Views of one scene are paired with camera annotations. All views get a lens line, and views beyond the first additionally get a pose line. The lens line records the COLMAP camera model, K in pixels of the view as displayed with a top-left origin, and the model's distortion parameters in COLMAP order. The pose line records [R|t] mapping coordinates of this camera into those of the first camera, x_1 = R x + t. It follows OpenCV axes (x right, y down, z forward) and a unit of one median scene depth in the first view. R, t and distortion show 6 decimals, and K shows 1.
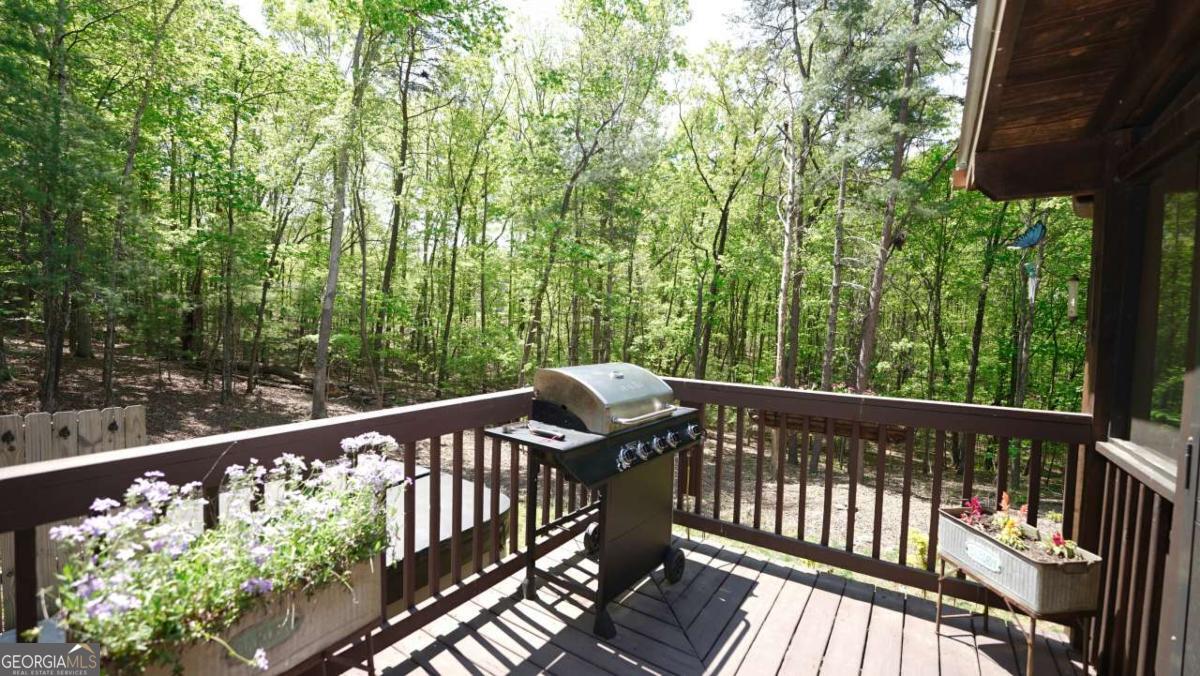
lens RADIAL K [[484.4, 0, 600.4], [0, 484.4, 337.8], [0, 0, 1]] dist [-0.031454, 0.004069]
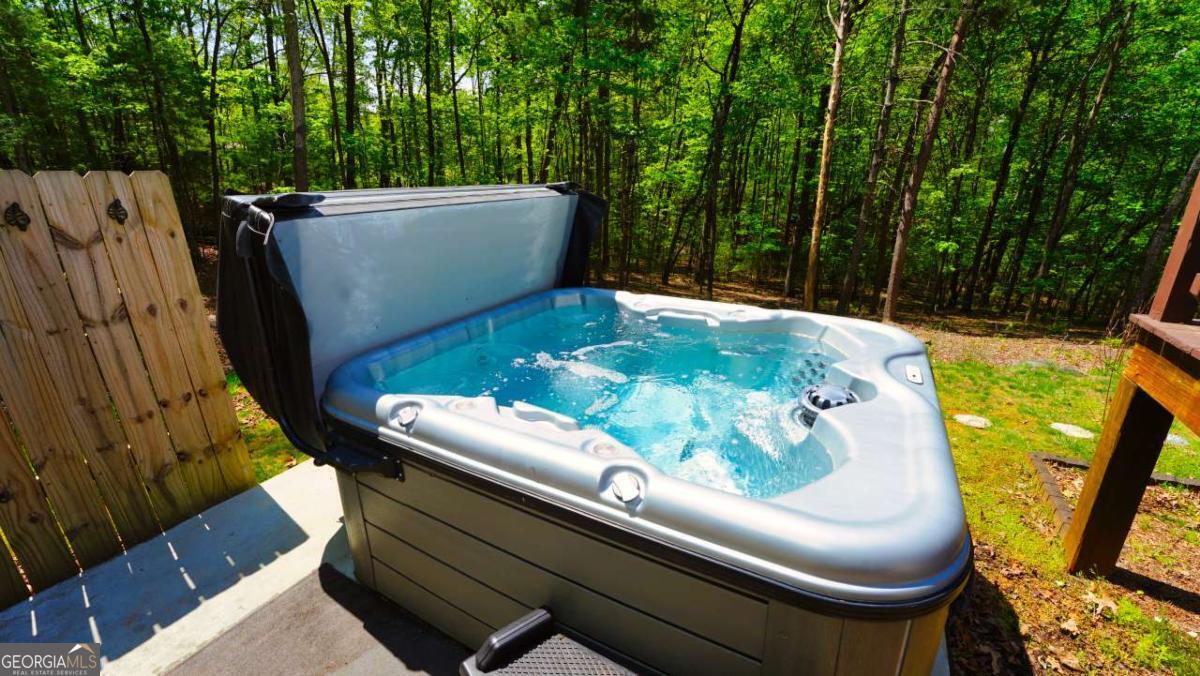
lens RADIAL K [[484.4, 0, 600.4], [0, 484.4, 337.8], [0, 0, 1]] dist [-0.031454, 0.004069]
pose [[0.996256, -0.061698, 0.060558, -0.113523], [0.042960, 0.961187, 0.272533, 0.040601], [-0.075022, -0.268911, 0.960239, 0.090391]]
